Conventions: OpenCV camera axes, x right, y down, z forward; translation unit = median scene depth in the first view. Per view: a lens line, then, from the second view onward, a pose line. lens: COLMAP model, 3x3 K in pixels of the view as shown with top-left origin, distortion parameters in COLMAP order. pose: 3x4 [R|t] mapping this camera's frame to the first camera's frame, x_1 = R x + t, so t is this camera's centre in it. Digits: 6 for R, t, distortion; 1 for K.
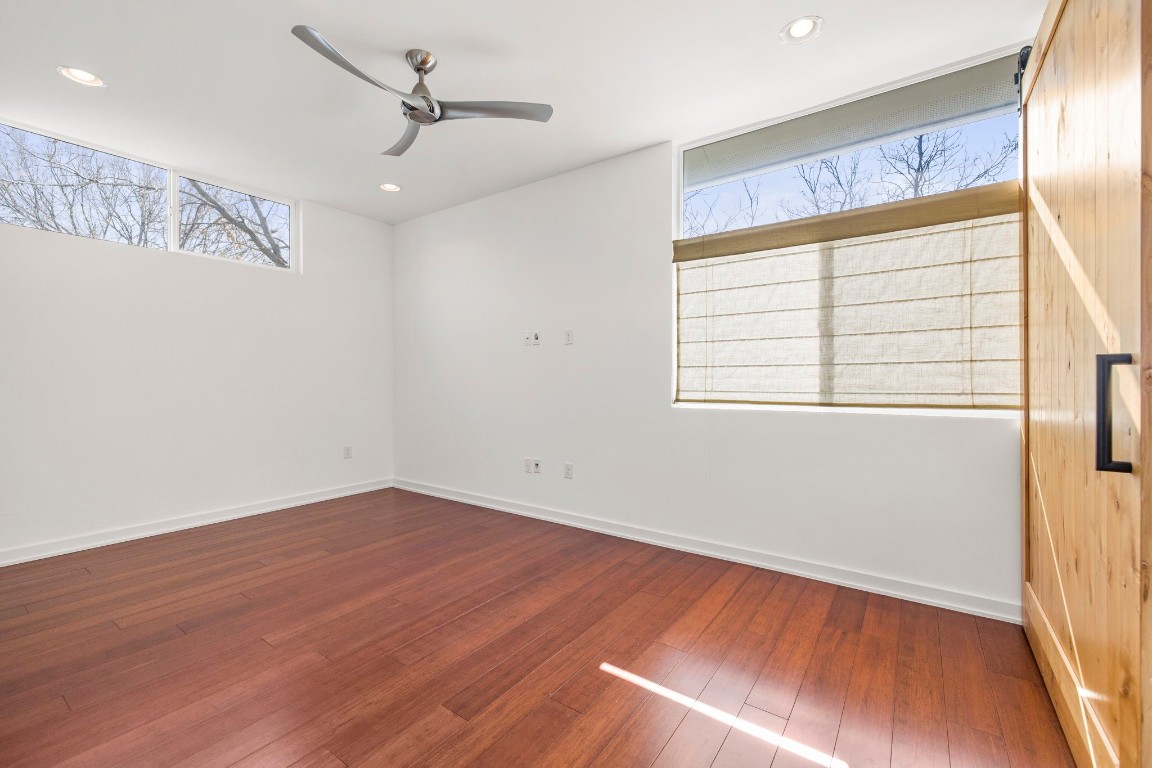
lens RADIAL K [[483.7, 0, 571.2], [0, 483.7, 374.6], [0, 0, 1]] dist [-0.000575, 0.000068]
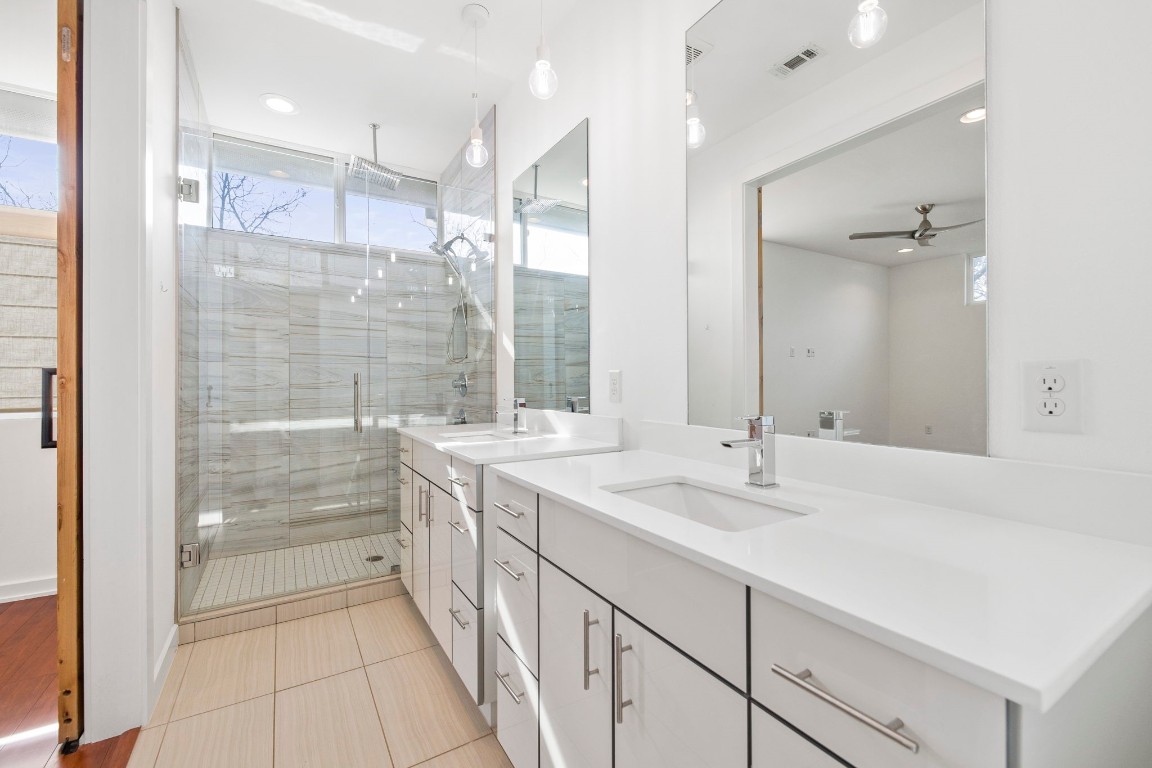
lens RADIAL K [[478.9, 0, 568.2], [0, 478.9, 382.4], [0, 0, 1]] dist [-0.000362, -0.000066]
pose [[0.388051, -0.001476, 0.921637, 0.392636], [-0.009223, 0.999942, 0.005484, -0.020834], [-0.921592, -0.010628, 0.388015, -1.018946]]
